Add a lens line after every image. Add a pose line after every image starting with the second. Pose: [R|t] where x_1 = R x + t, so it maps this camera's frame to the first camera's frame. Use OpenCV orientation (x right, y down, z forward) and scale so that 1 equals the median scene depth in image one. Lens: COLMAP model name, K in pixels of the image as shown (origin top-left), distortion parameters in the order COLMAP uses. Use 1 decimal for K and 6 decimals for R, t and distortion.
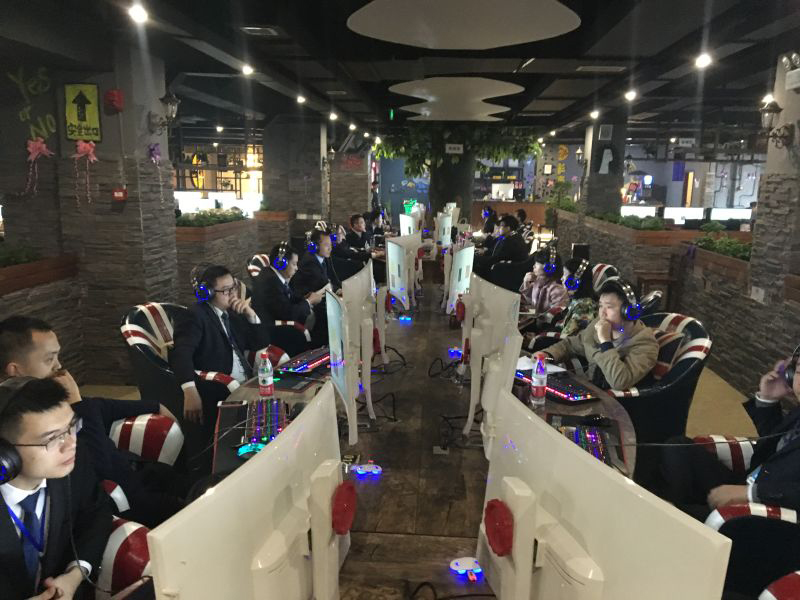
lens RADIAL K [[668.3, 0, 386.9], [0, 668.3, 297.0], [0, 0, 1]] dist [0.090125, -0.160018]
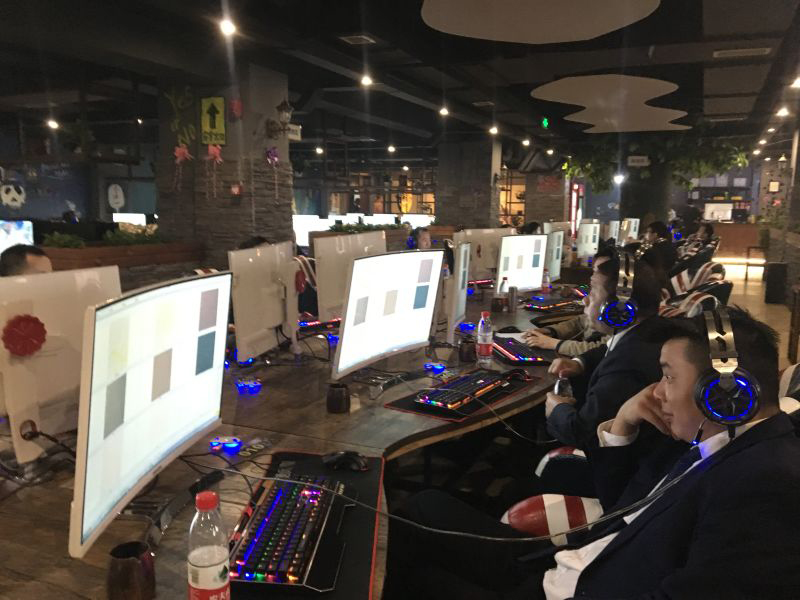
lens RADIAL K [[668.3, 0, 386.9], [0, 668.3, 297.0], [0, 0, 1]] dist [0.090125, -0.160018]
pose [[0.939933, 0.037060, -0.339341, 0.184256], [-0.053966, 0.997721, -0.040515, 0.048625], [0.337066, 0.056394, 0.939791, 0.009040]]
